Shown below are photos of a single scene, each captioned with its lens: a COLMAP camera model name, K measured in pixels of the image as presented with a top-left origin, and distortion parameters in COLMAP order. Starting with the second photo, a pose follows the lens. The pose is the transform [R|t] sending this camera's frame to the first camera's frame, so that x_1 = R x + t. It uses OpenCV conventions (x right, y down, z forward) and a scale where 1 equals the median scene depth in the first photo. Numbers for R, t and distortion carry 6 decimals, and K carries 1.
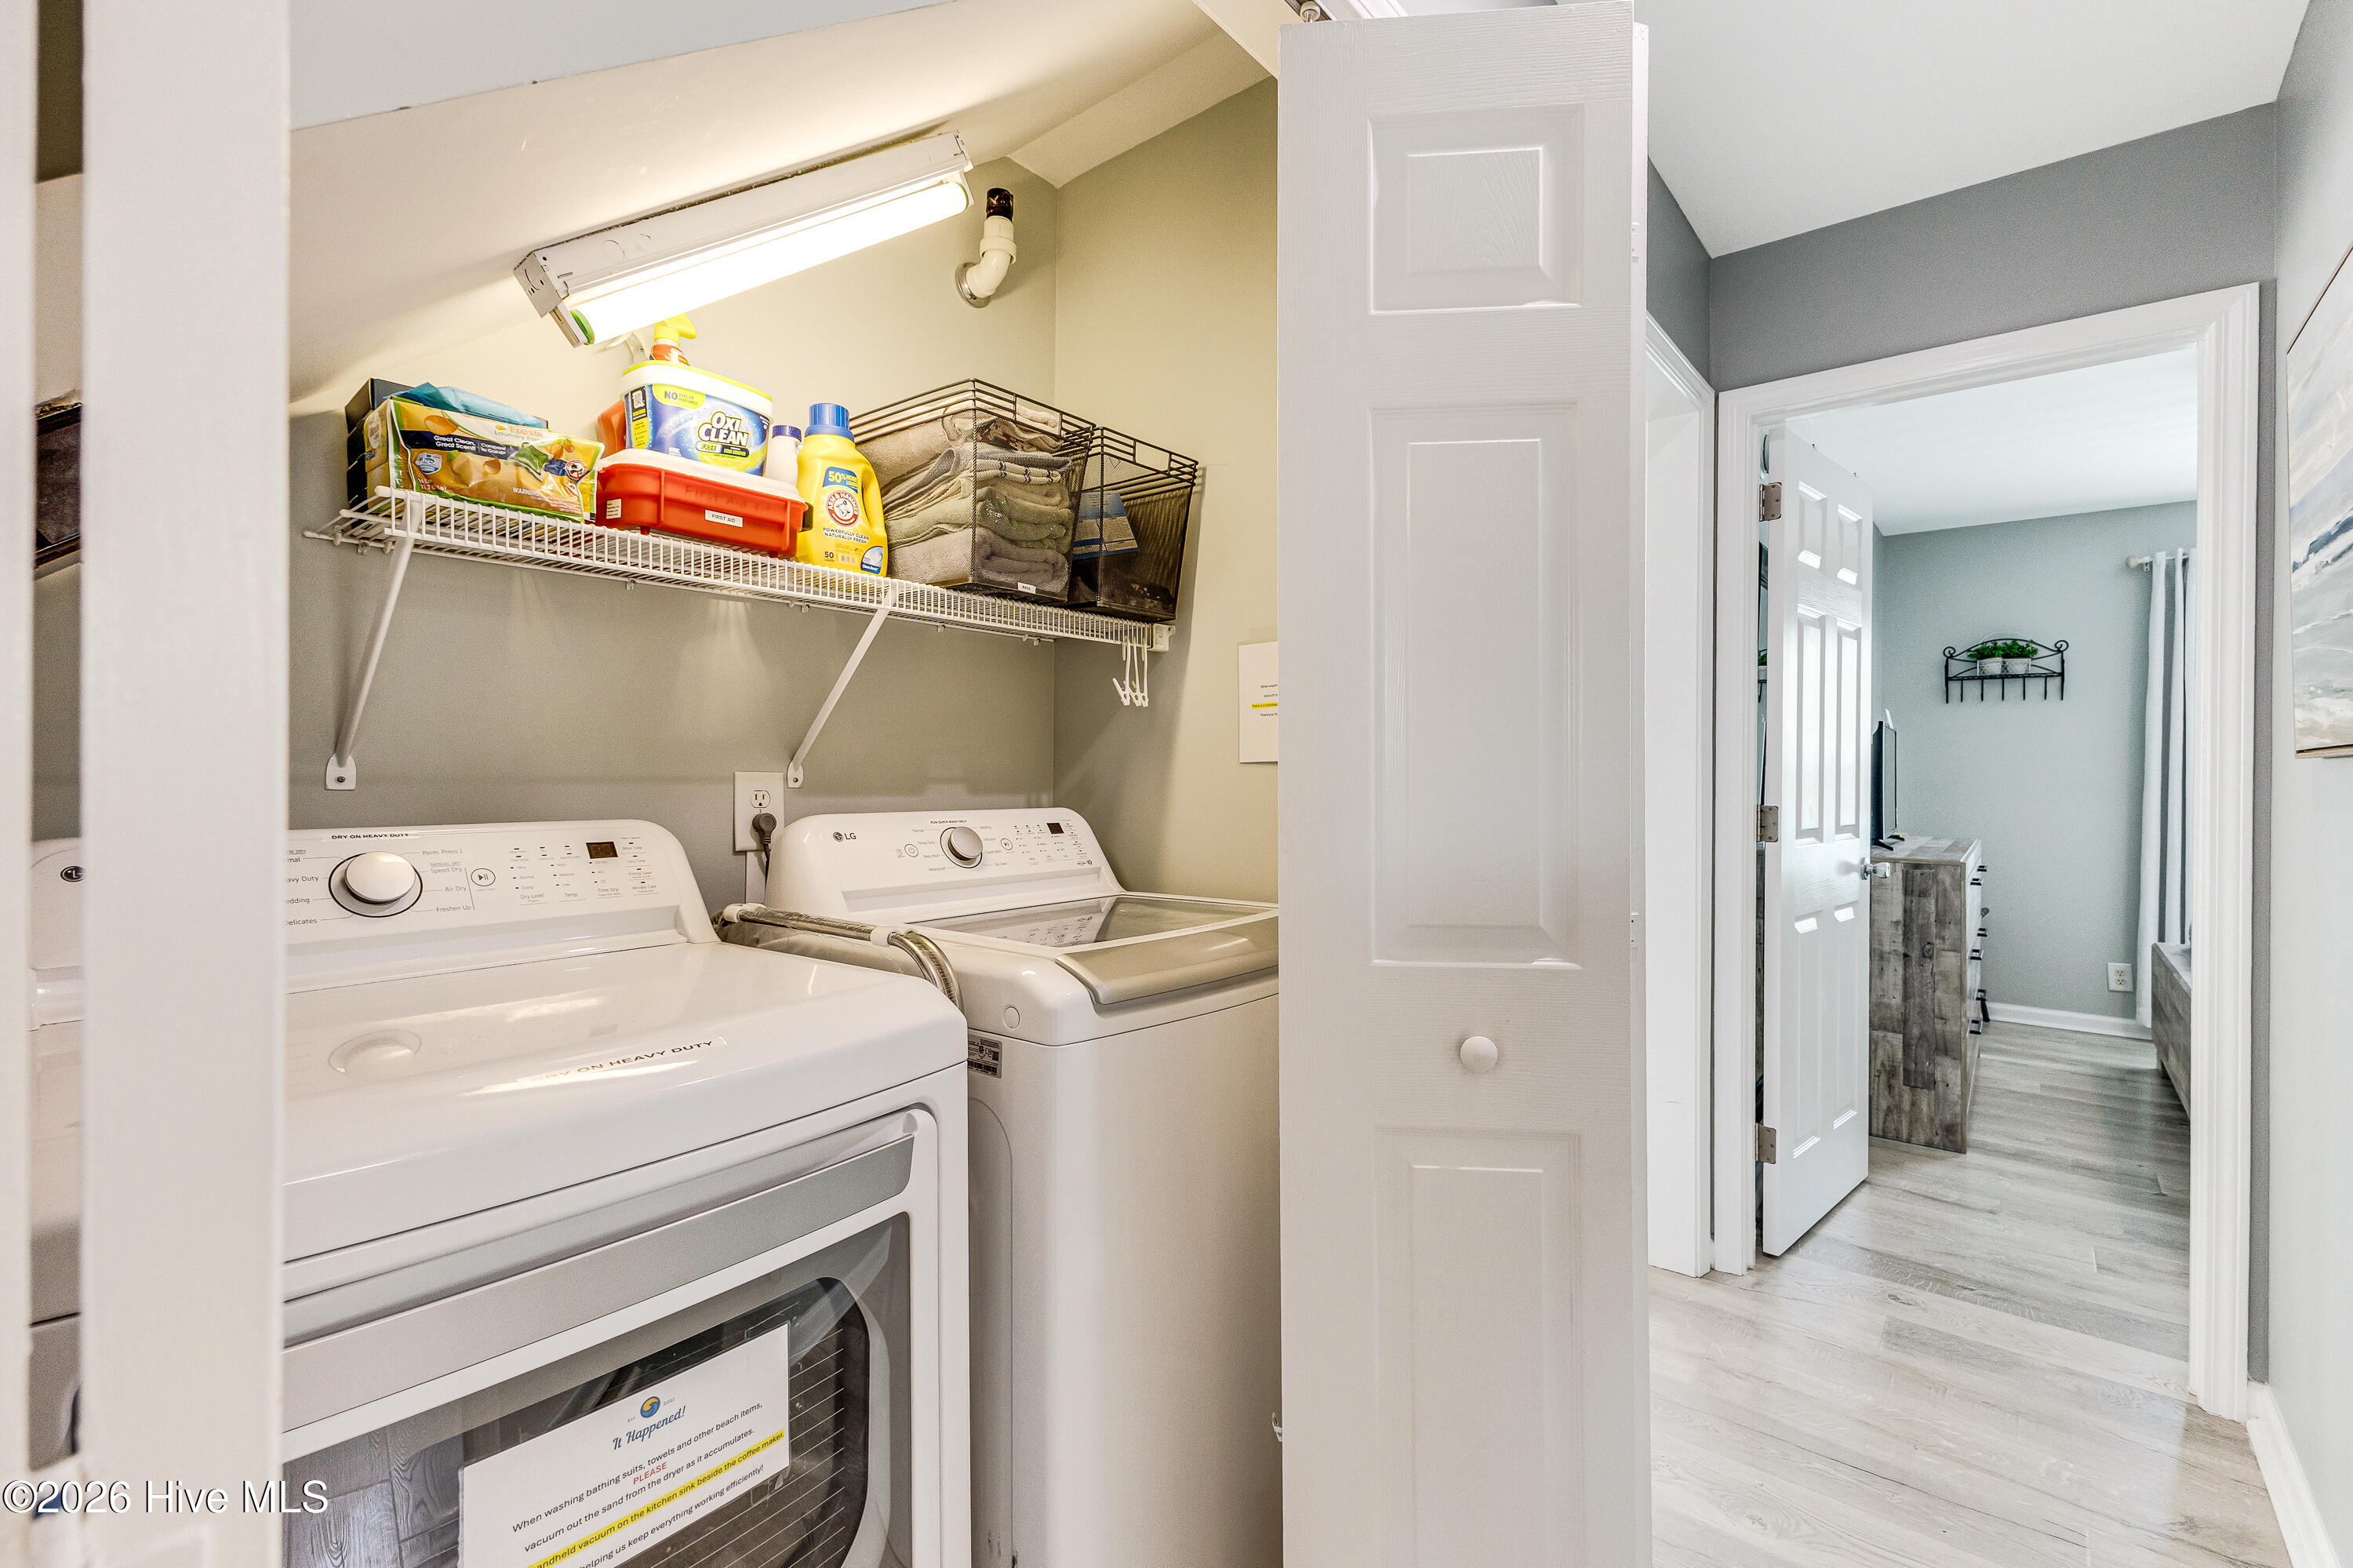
lens RADIAL K [[1036.1, 0, 1176.6], [0, 1036.1, 760.8], [0, 0, 1]] dist [0.010712, -0.000356]
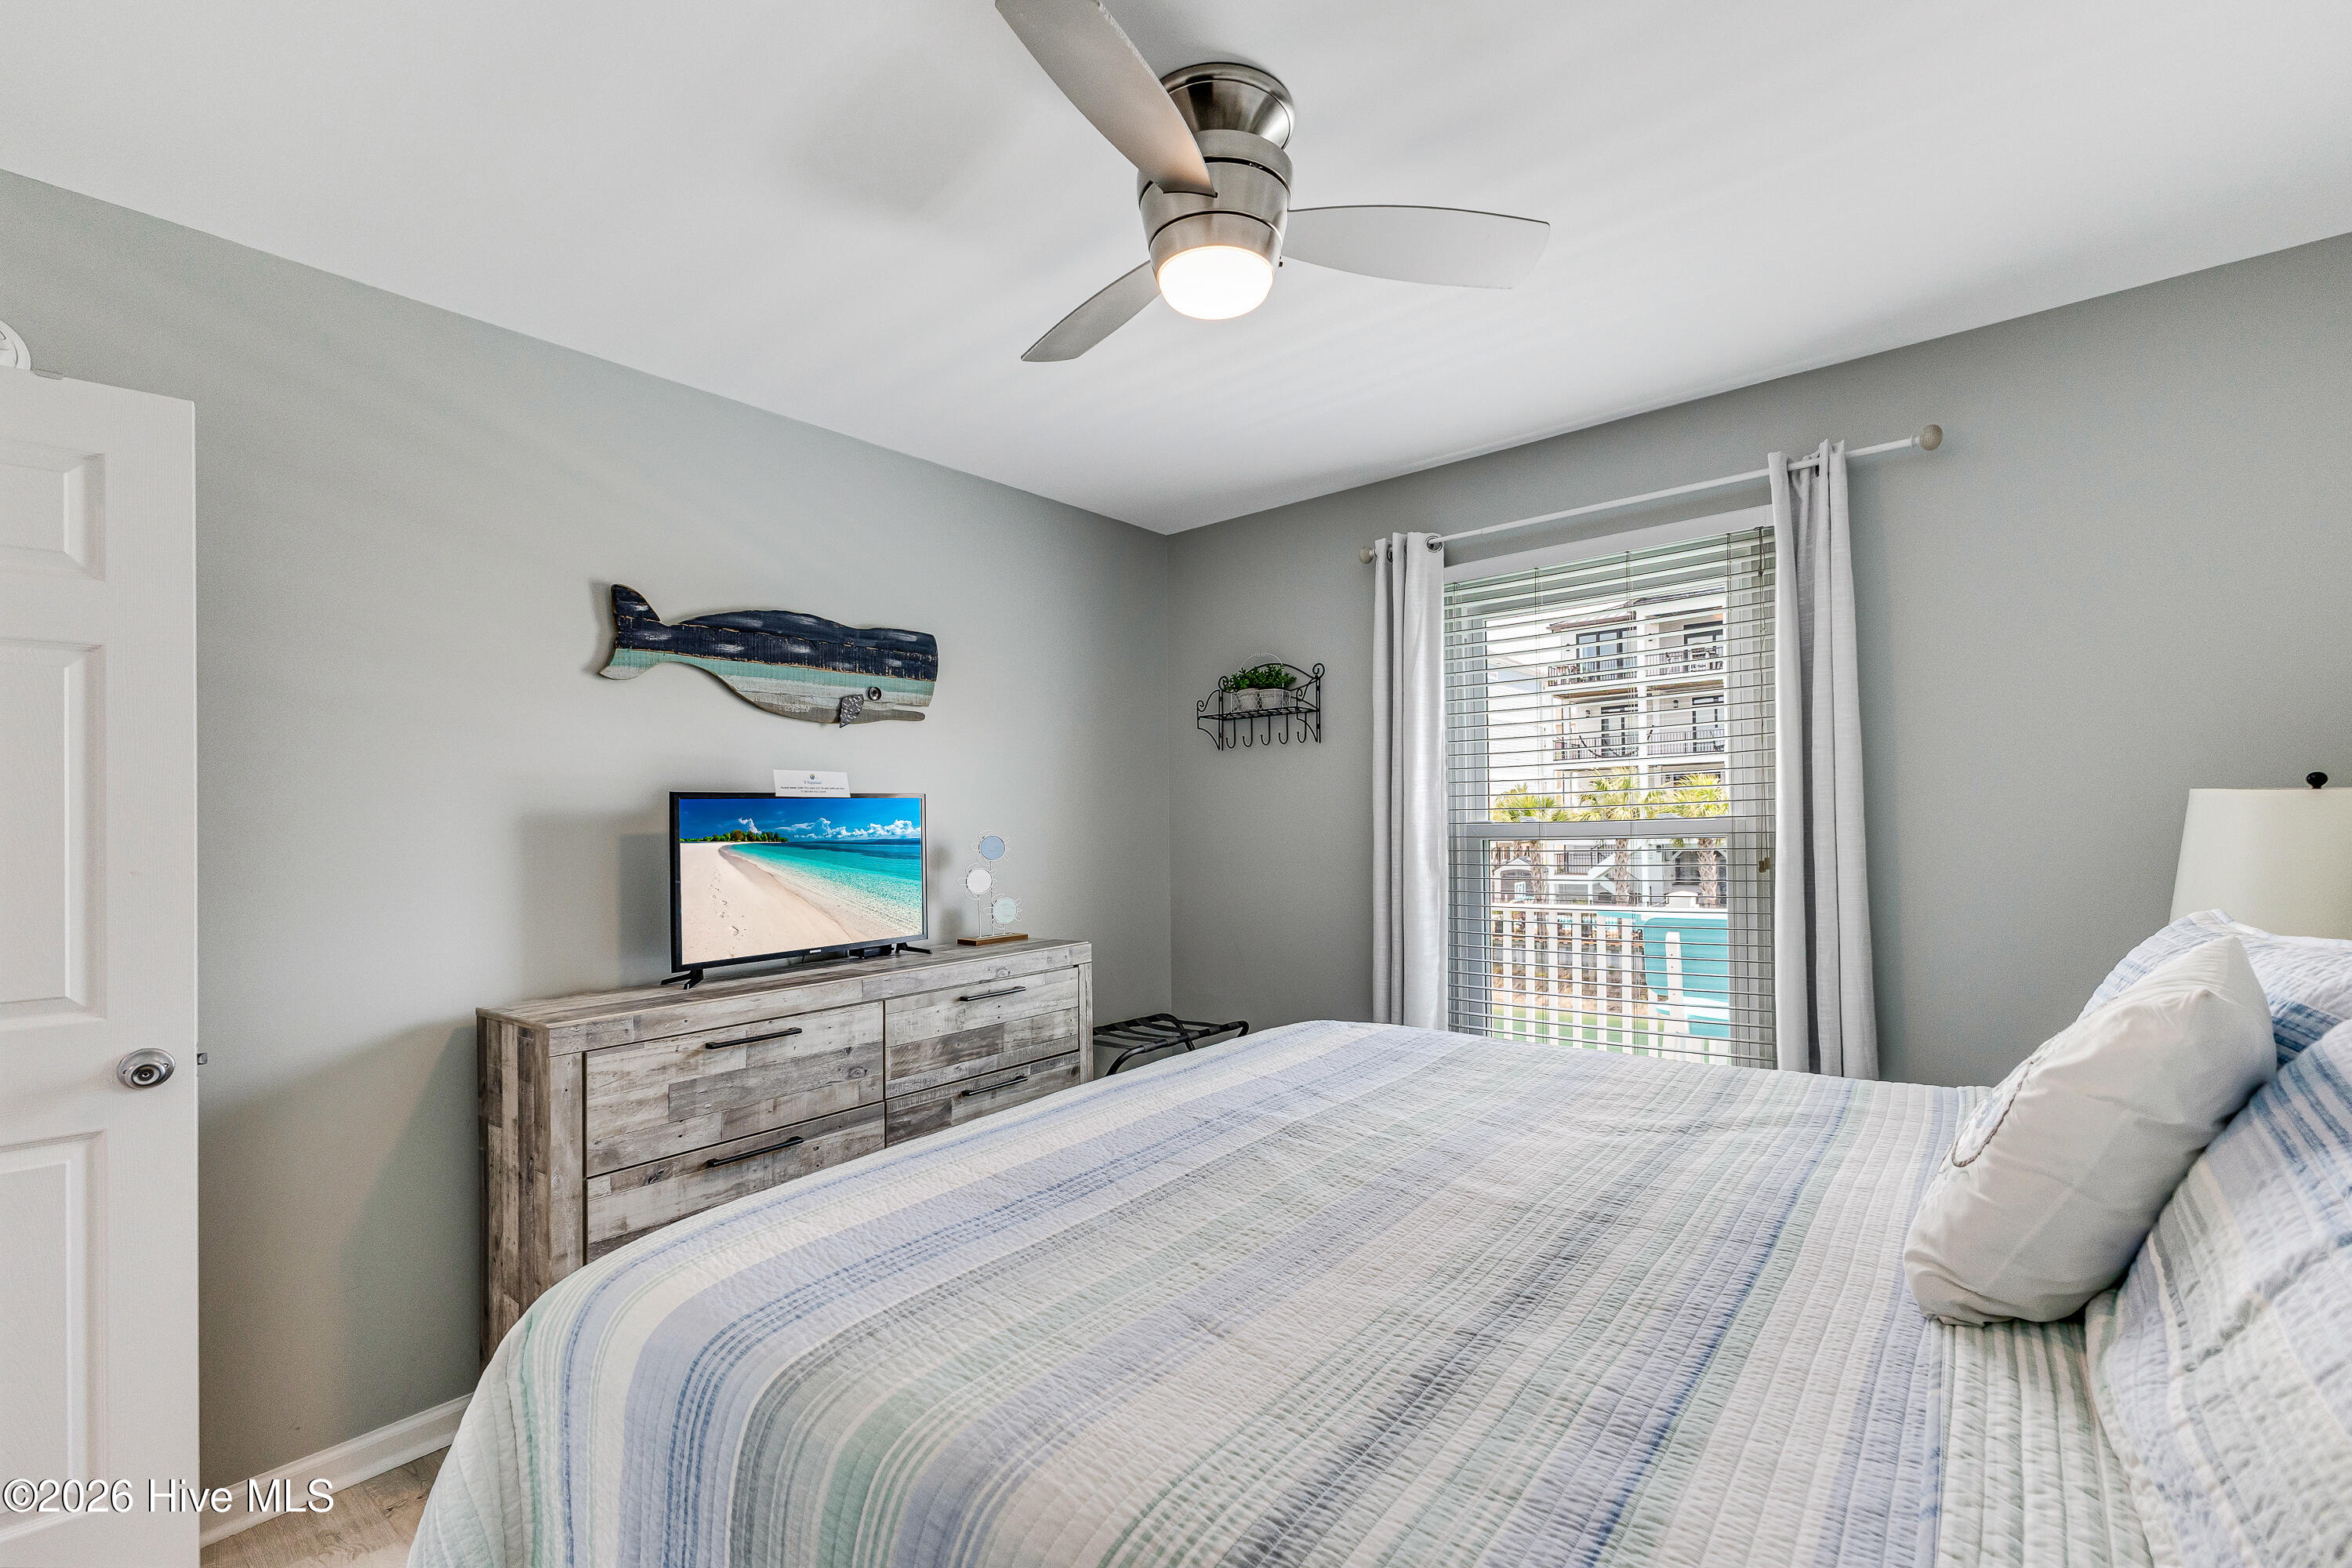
lens RADIAL K [[1035.6, 0, 1175.4], [0, 1035.6, 797.2], [0, 0, 1]] dist [0.010712, -0.000356]
pose [[0.999461, -0.032480, -0.004791, 0.745396], [0.032413, 0.999384, -0.013442, -0.011698], [0.005225, 0.013280, 0.999898, 0.249344]]
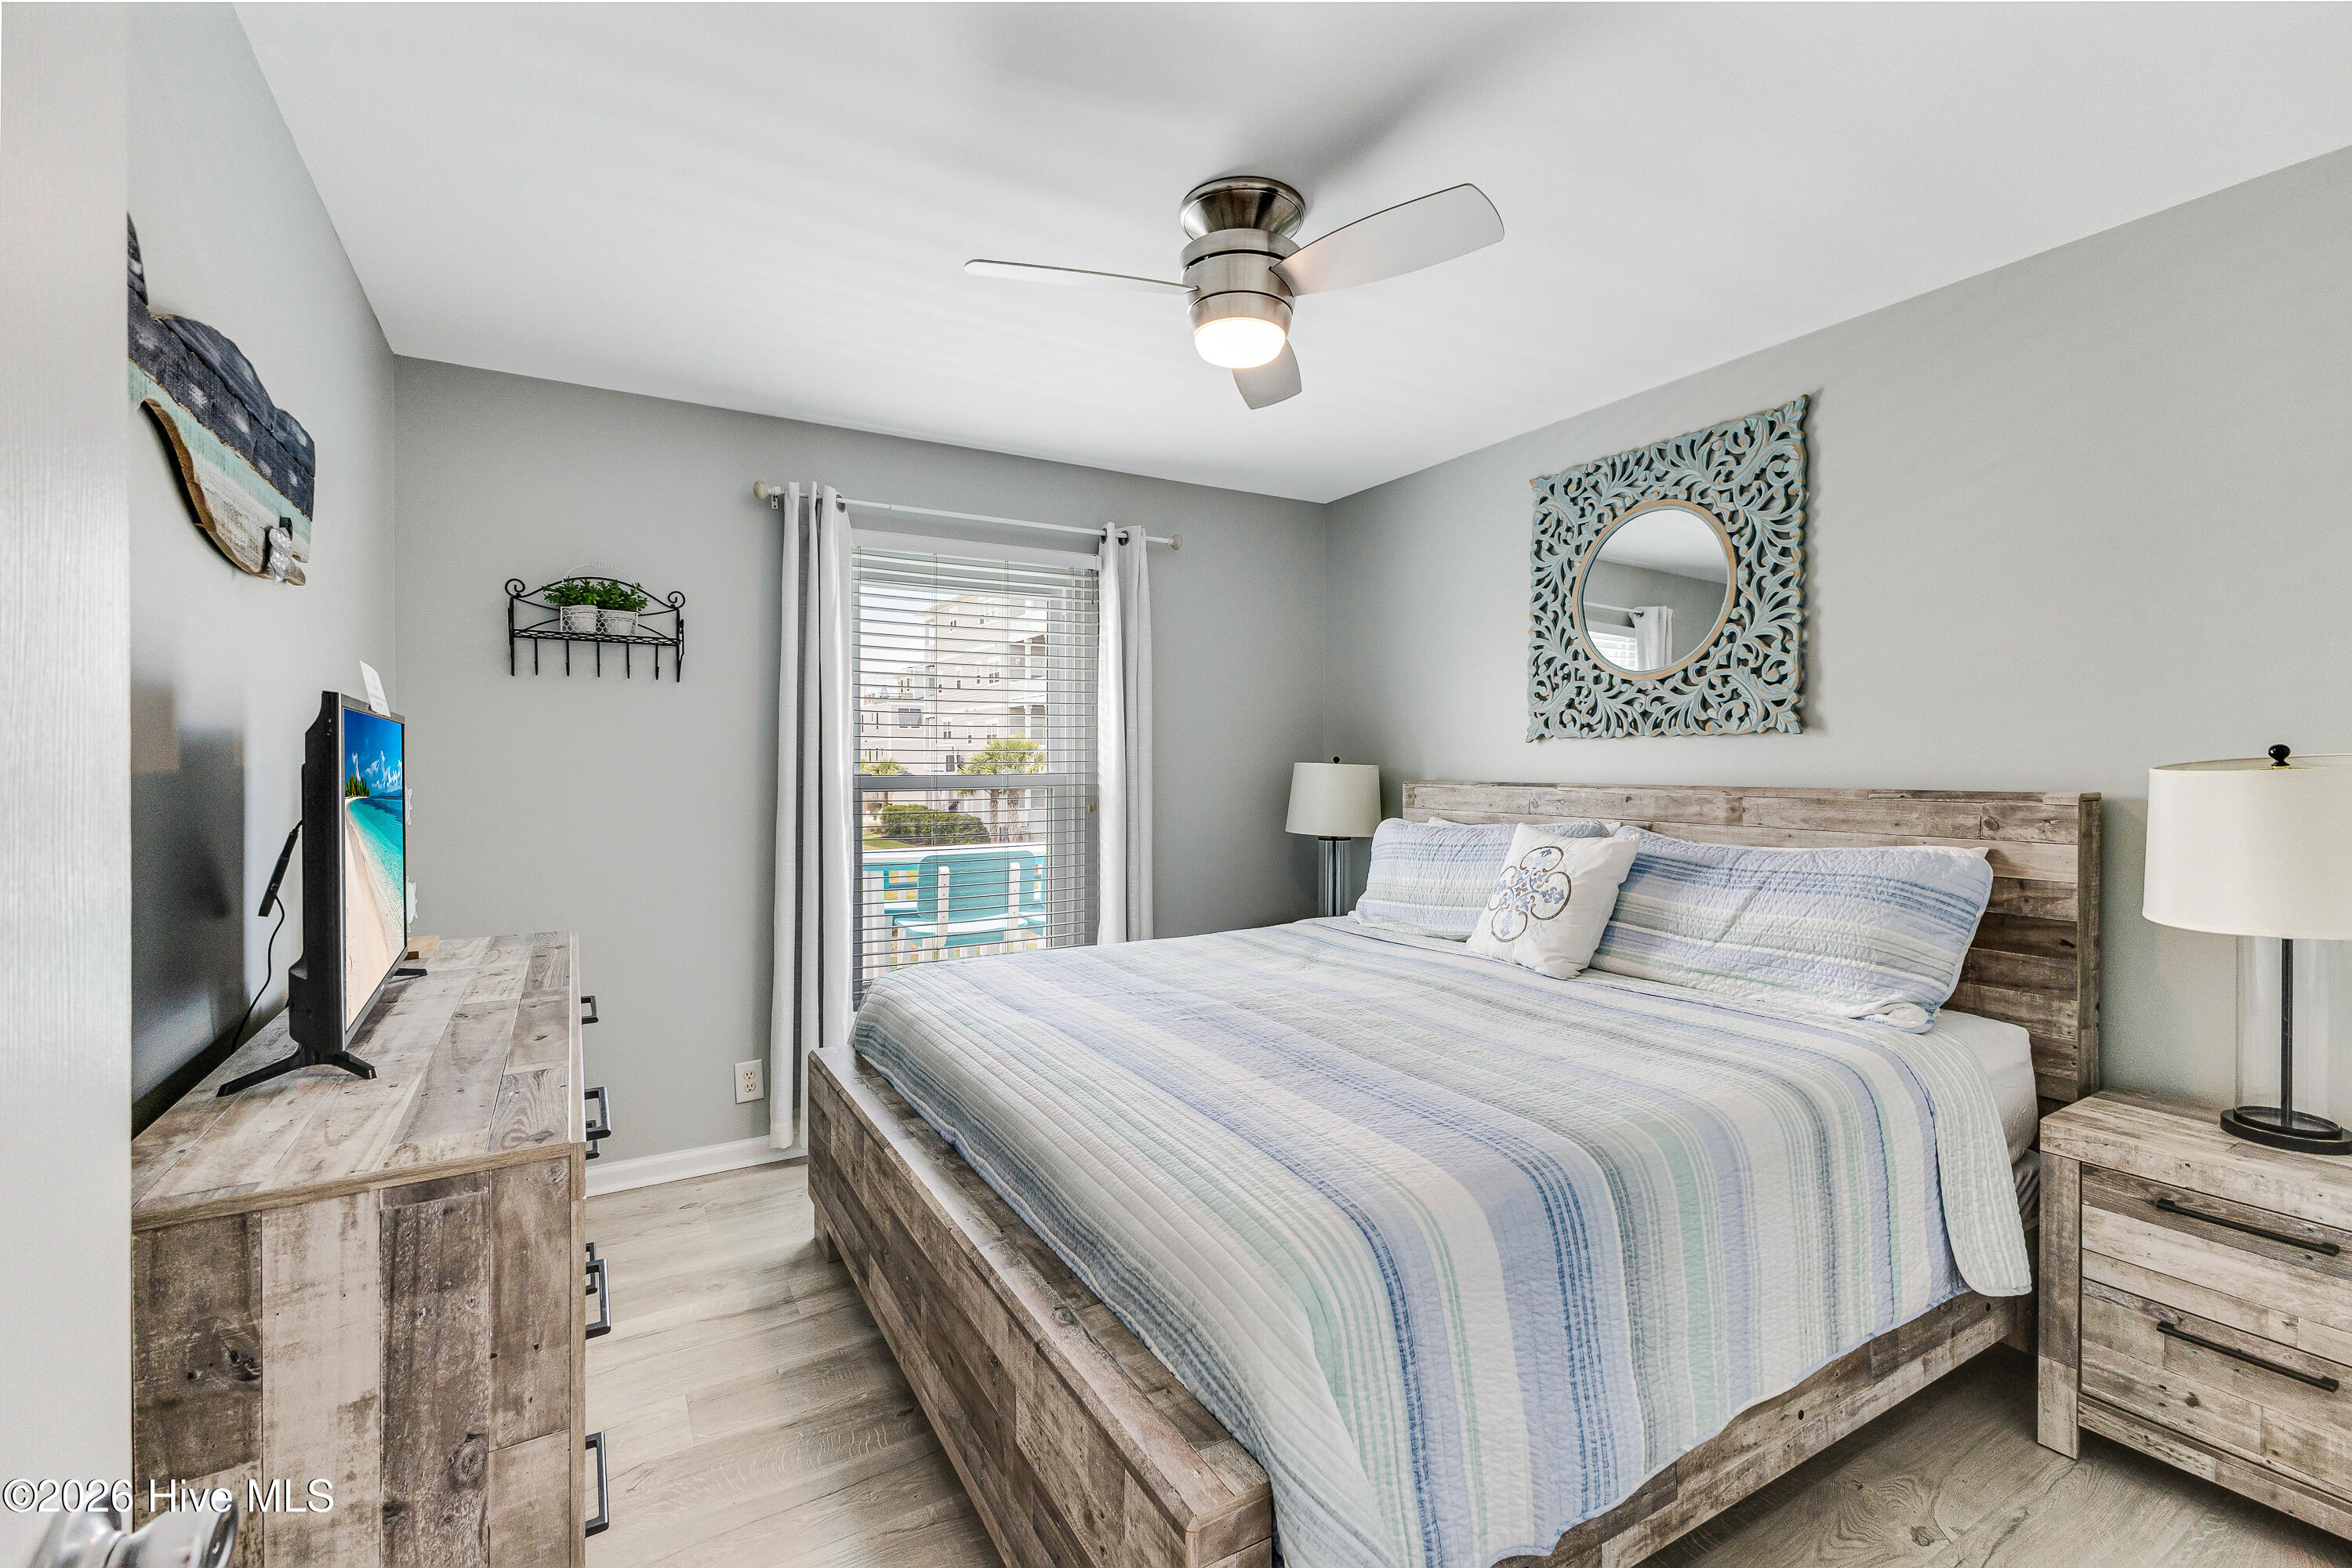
lens RADIAL K [[1035.6, 0, 1188.6], [0, 1035.6, 776.7], [0, 0, 1]] dist [0.010712, -0.000356]
pose [[0.347309, -0.021698, 0.937500, 0.340676], [-0.006209, 0.999657, 0.025437, -0.016539], [-0.937730, -0.014655, 0.347056, 0.465484]]
